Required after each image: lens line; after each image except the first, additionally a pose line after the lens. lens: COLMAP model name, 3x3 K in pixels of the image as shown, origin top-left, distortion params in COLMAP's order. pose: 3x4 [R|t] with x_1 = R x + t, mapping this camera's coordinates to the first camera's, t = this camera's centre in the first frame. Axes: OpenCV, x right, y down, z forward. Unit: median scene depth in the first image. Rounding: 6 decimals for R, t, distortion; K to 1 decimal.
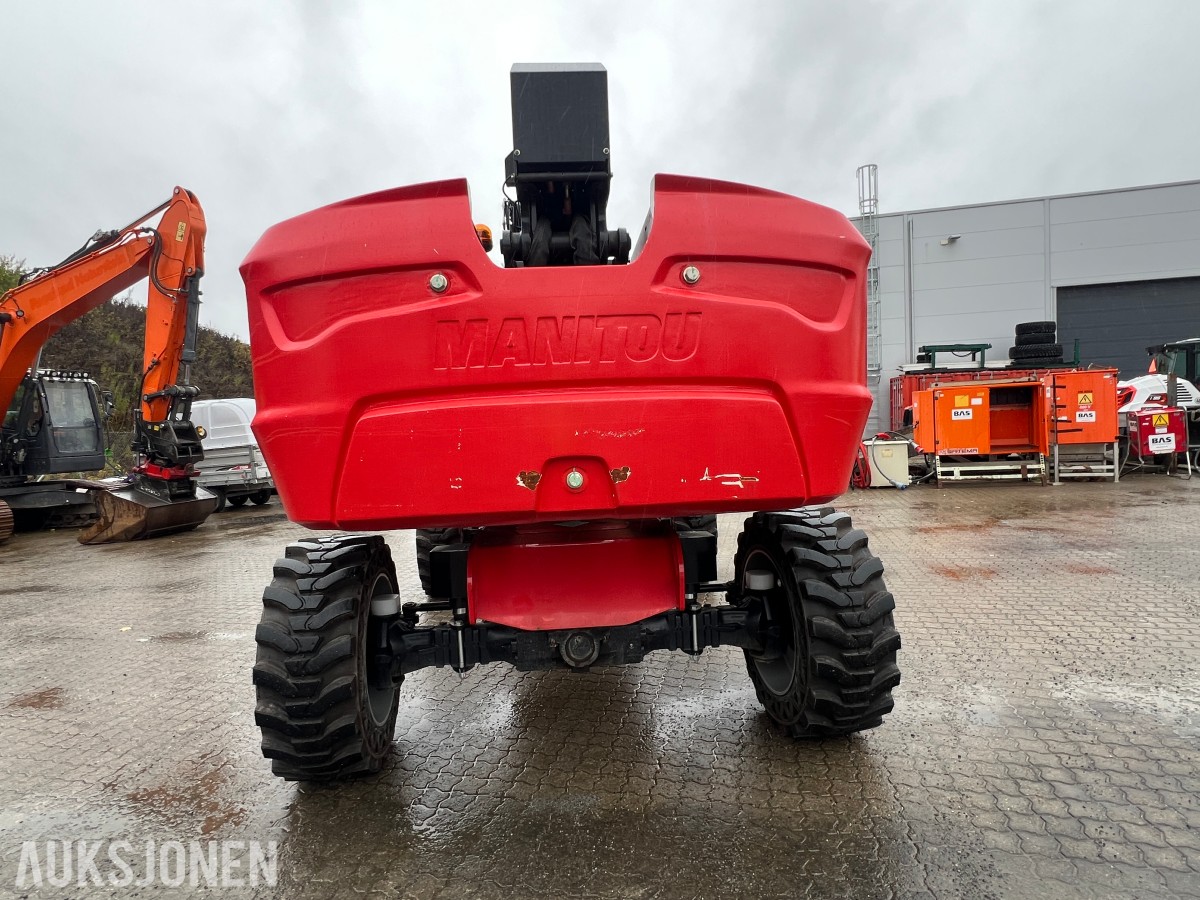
lens RADIAL K [[639.0, 0, 599.7], [0, 639.0, 443.4], [0, 0, 1]] dist [0.001250, -0.001001]
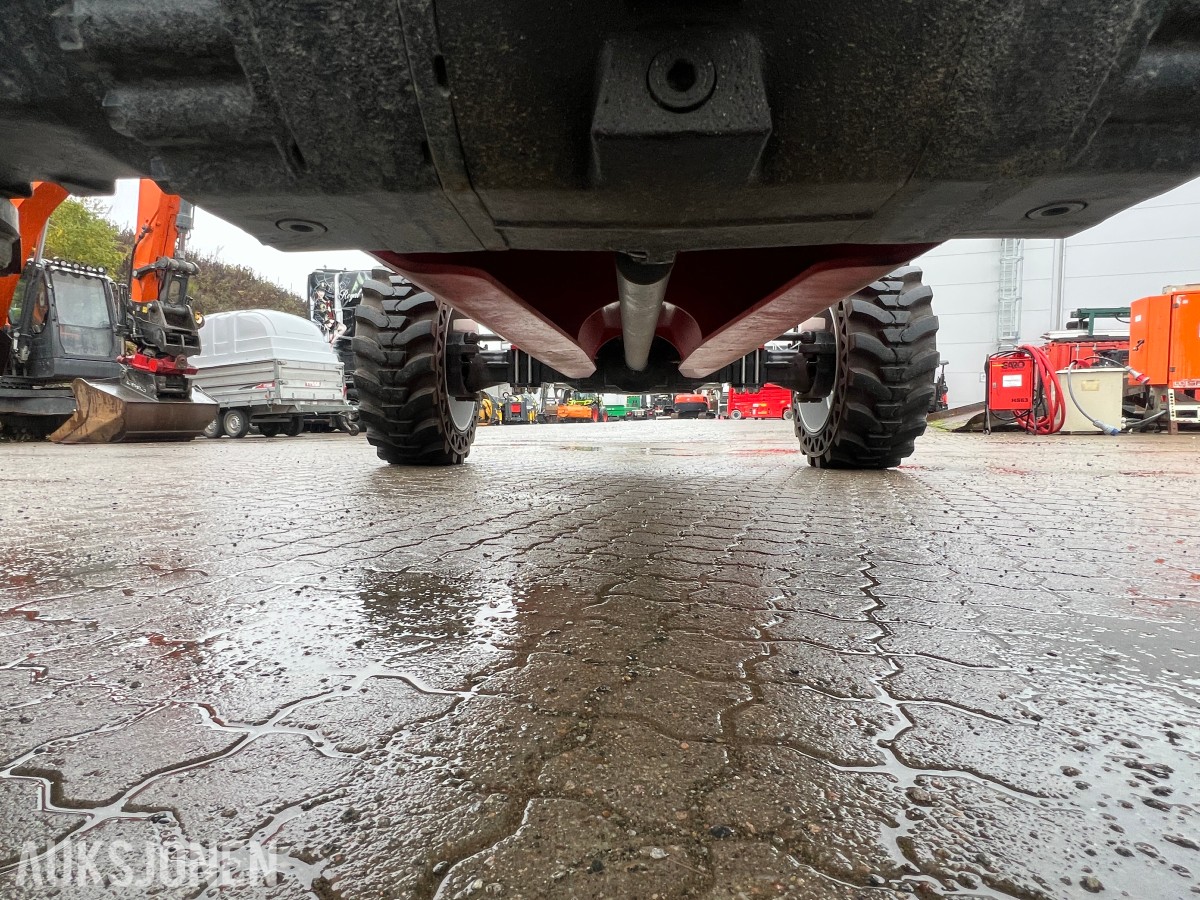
lens RADIAL K [[642.6, 0, 600.0], [0, 642.6, 450.0], [0, 0, 1]] dist [0.001583, -0.002124]
pose [[0.991904, 0.051940, -0.115882, -0.006792], [-0.049880, 0.998543, 0.020603, 0.103493], [0.116784, -0.014656, 0.993049, 0.229009]]
